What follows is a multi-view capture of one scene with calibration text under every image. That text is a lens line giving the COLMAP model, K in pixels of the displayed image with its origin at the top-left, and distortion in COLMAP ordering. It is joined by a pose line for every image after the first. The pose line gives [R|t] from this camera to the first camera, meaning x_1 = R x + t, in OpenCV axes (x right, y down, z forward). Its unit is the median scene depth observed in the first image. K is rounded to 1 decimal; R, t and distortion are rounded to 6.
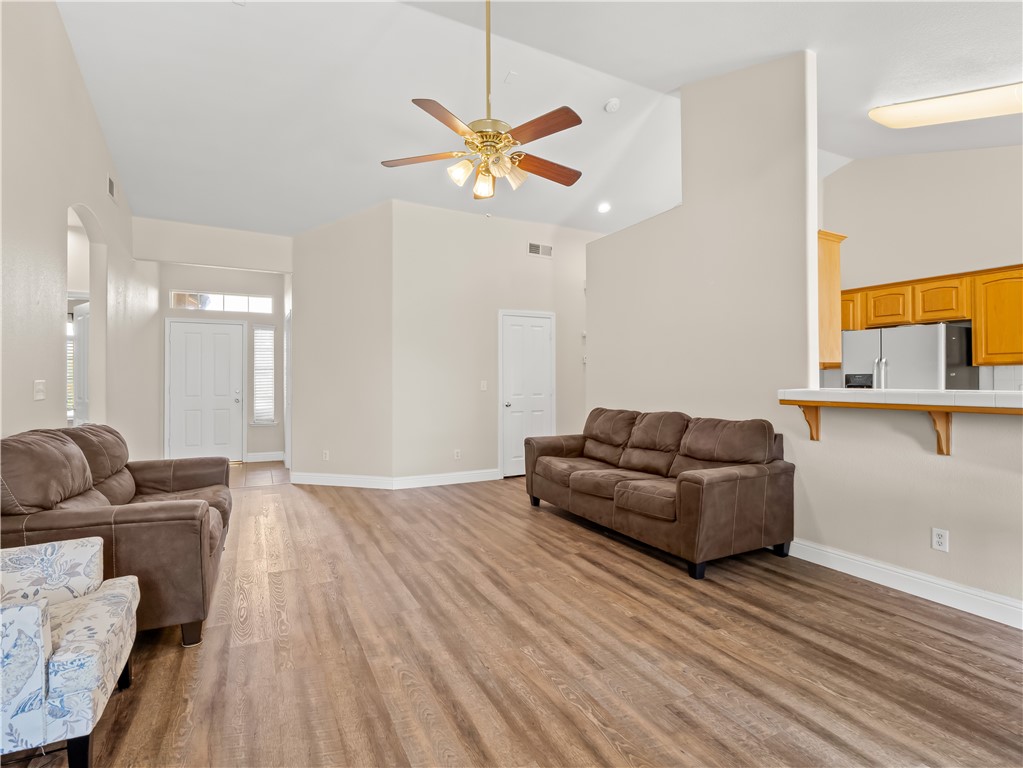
lens RADIAL K [[496.9, 0, 503.0], [0, 496.9, 378.0], [0, 0, 1]] dist [-0.009020, -0.002460]
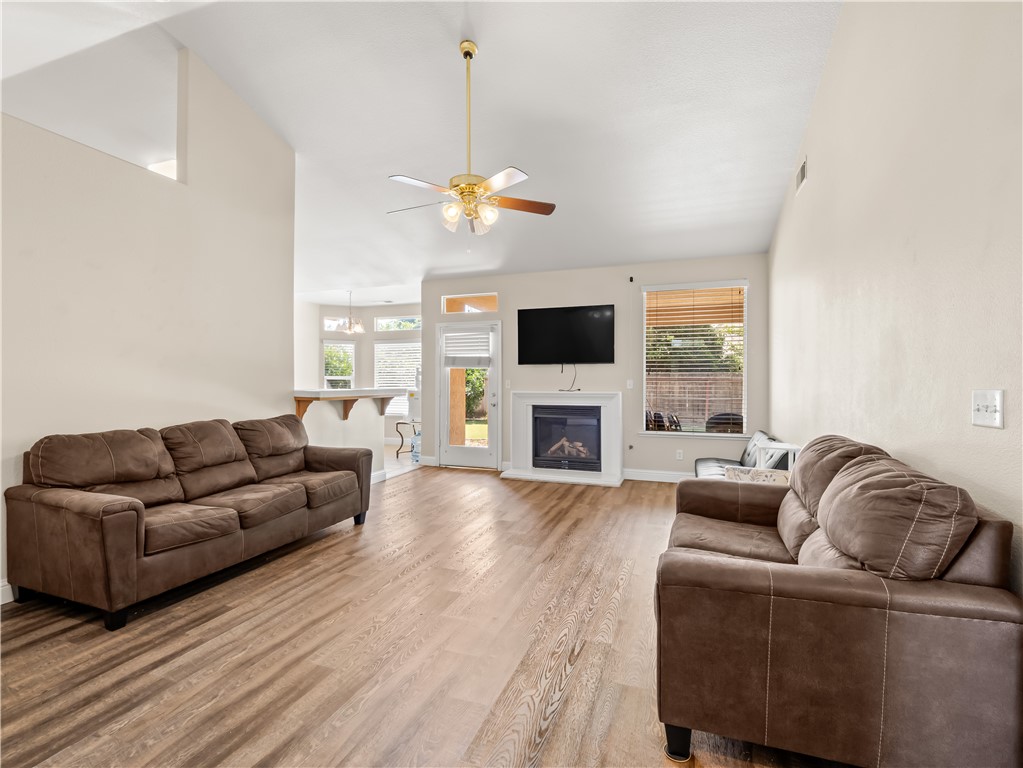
lens RADIAL K [[496.9, 0, 507.1], [0, 496.9, 381.4], [0, 0, 1]] dist [-0.009020, -0.002460]
pose [[-0.672693, -0.009142, 0.739865, -0.912412], [-0.003607, 0.999952, 0.009077, -0.016271], [-0.739913, 0.003437, -0.672694, 1.597905]]
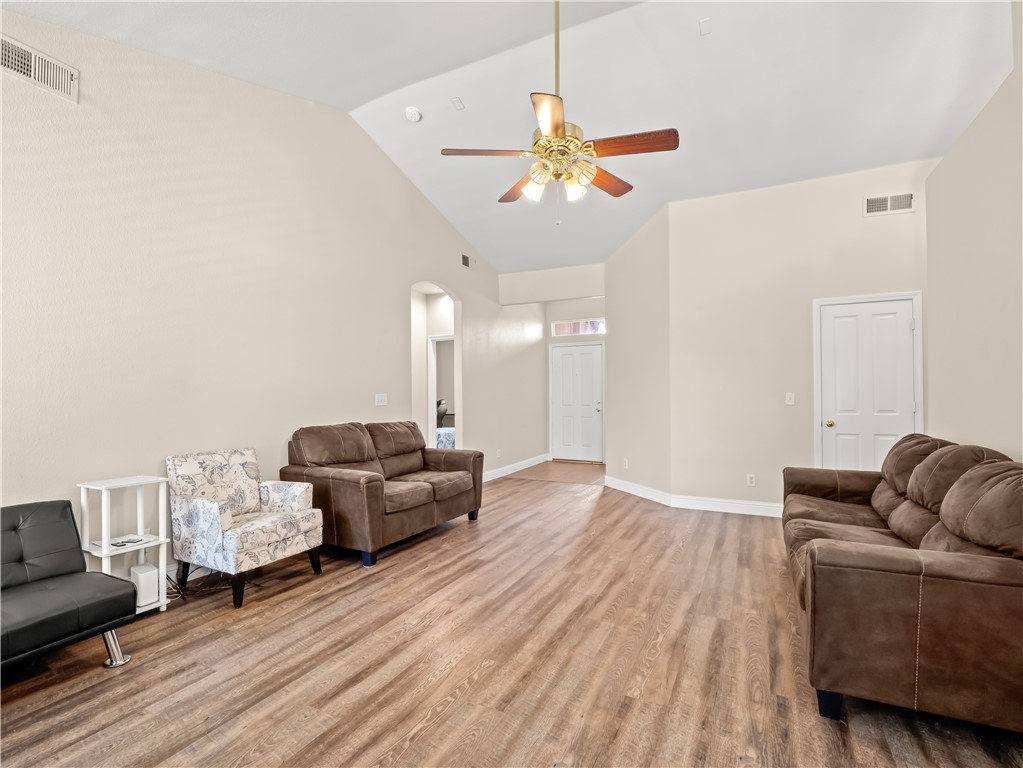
lens RADIAL K [[496.9, 0, 507.3], [0, 496.9, 391.2], [0, 0, 1]] dist [-0.009020, -0.002460]
pose [[0.594380, -0.006605, -0.804157, 0.626683], [0.009195, 0.999957, -0.001416, 0.001677], [0.804132, -0.006552, 0.594415, 0.314344]]
